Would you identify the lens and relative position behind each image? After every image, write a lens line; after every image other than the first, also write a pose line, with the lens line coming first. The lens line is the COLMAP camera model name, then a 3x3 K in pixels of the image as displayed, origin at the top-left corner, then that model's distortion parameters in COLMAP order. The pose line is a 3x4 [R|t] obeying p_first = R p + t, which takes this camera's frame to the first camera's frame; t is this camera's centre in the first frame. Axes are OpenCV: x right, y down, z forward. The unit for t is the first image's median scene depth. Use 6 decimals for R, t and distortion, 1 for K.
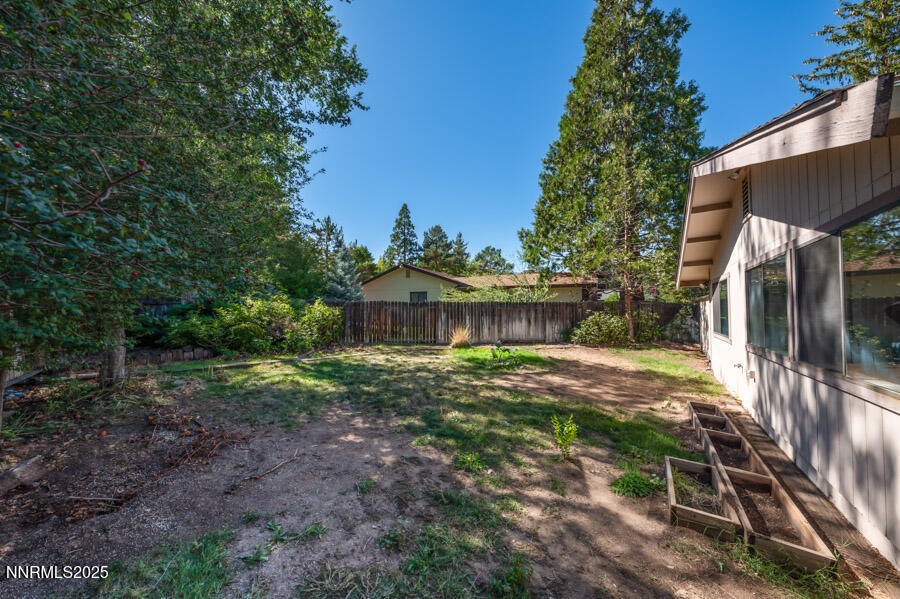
lens RADIAL K [[316.3, 0, 447.5], [0, 316.3, 303.0], [0, 0, 1]] dist [0.017217, -0.006494]
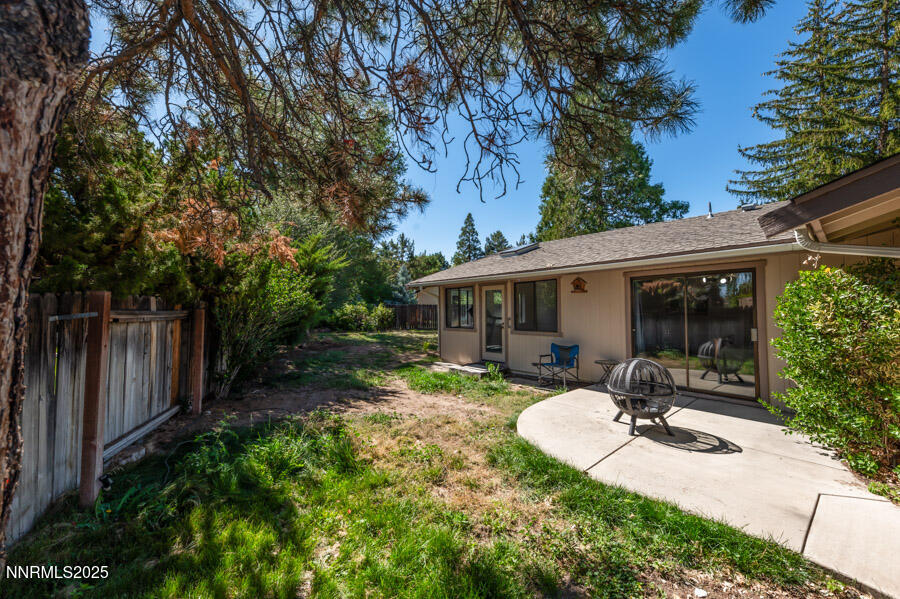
lens RADIAL K [[335.5, 0, 450.0], [0, 335.5, 299.5], [0, 0, 1]] dist [0.000145, 0.000007]
pose [[0.967430, -0.011878, -0.252860, 0.121715], [0.010460, 0.999921, -0.006951, -0.005394], [0.252923, 0.004080, 0.967478, -0.197935]]
